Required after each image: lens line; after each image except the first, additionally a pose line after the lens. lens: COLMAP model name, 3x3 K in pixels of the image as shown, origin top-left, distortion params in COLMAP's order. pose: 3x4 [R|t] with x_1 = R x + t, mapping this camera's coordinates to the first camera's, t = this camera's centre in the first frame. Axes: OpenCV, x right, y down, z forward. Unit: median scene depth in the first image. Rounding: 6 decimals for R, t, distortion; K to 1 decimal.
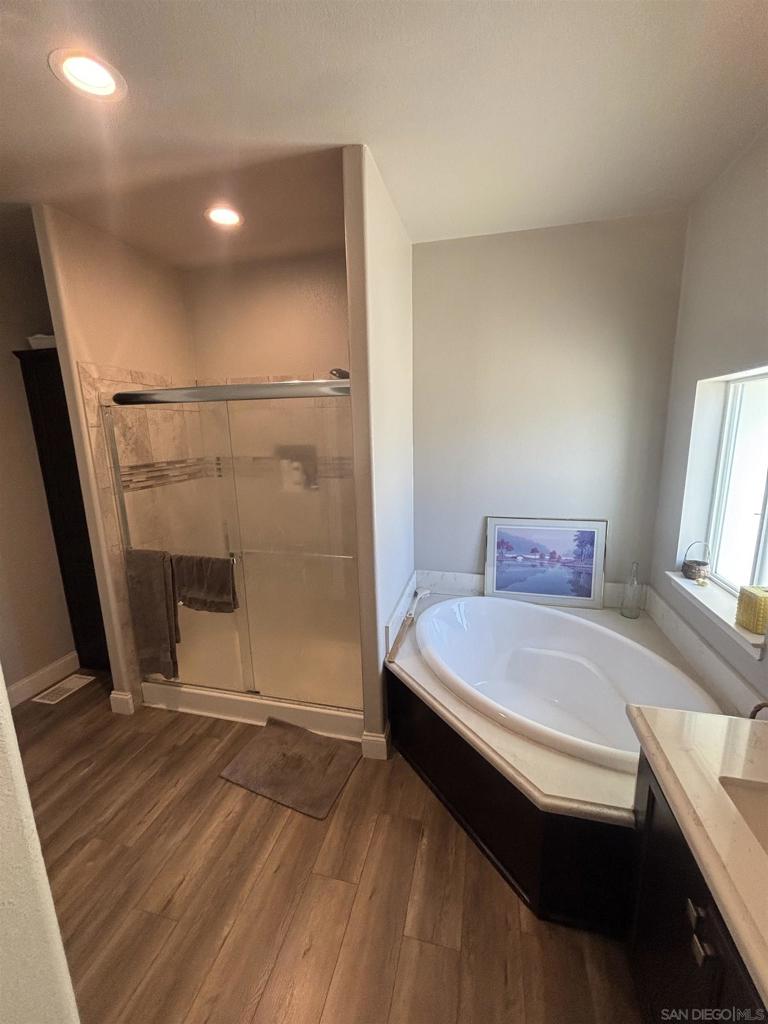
lens RADIAL K [[412.7, 0, 383.8], [0, 412.7, 512.1], [0, 0, 1]] dist [0.000503, -0.000777]
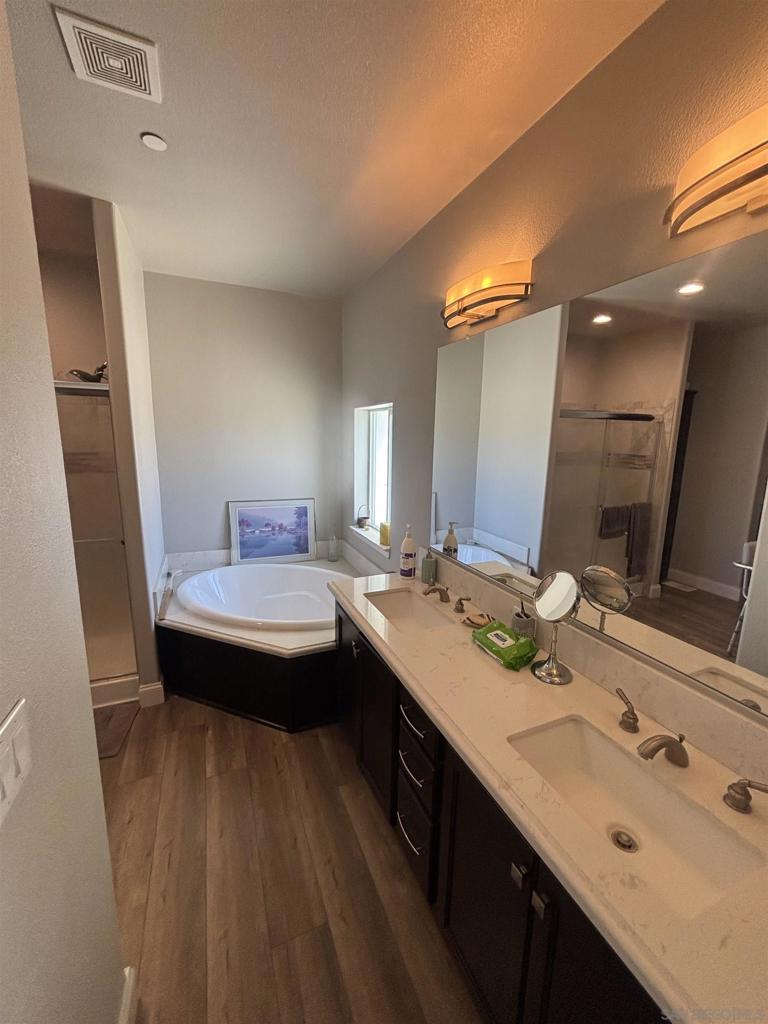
lens RADIAL K [[412.7, 0, 386.7], [0, 412.7, 511.1], [0, 0, 1]] dist [0.000503, -0.000777]
pose [[0.792015, -0.070781, 0.606385, -0.153913], [0.083320, 0.996495, 0.007490, 0.082060], [-0.604790, 0.044592, 0.795136, -0.335243]]
